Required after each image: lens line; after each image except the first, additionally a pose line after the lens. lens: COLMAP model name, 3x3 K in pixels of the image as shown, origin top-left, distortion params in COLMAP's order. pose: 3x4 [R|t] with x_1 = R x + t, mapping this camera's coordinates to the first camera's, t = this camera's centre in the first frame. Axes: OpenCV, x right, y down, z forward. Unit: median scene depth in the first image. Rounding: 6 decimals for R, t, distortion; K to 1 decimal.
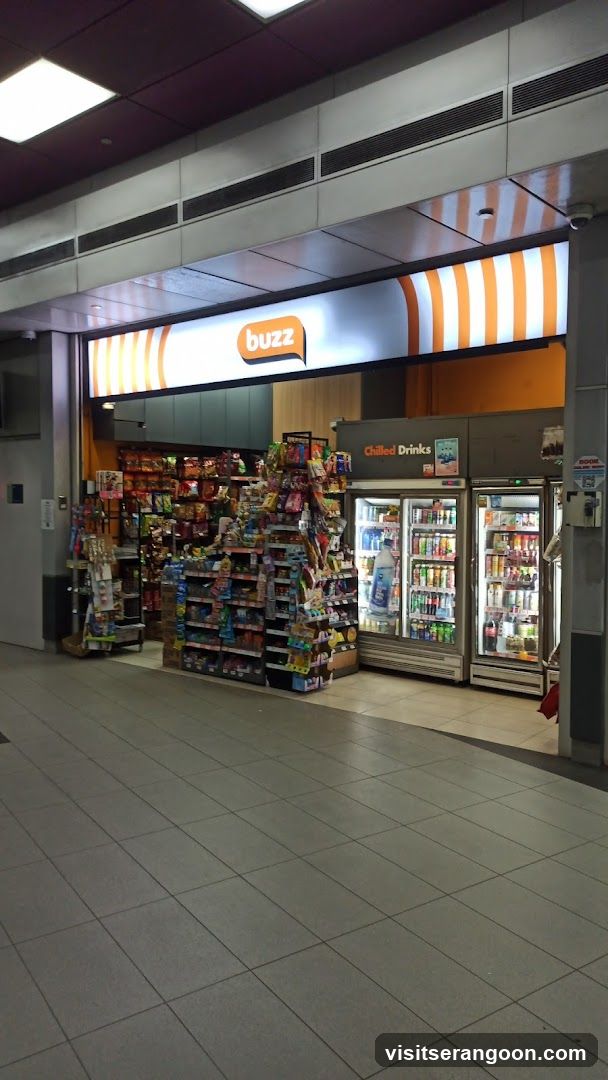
lens RADIAL K [[821.8, 0, 303.9], [0, 821.8, 538.9], [0, 0, 1]] dist [0.003276, 0.000930]
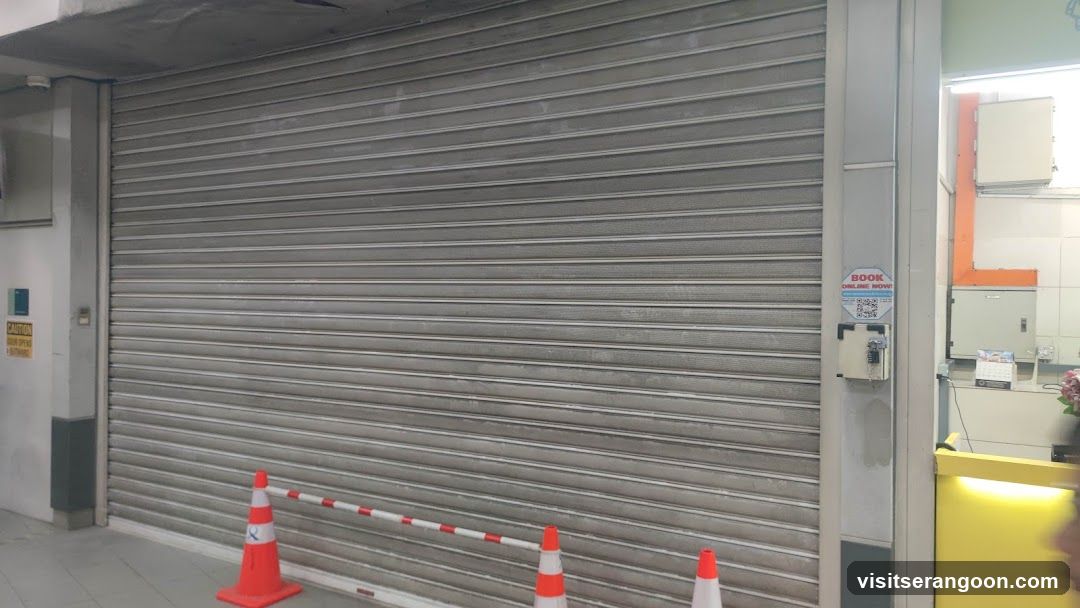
lens RADIAL K [[821.8, 0, 540.4], [0, 821.8, 302.1], [0, 0, 1]] dist [0.003276, 0.000930]
pose [[0.990148, 0.007870, 0.139801, -0.001293], [-0.002465, 0.999244, -0.038788, -0.048476], [-0.140000, 0.038061, 0.989420, 0.390124]]
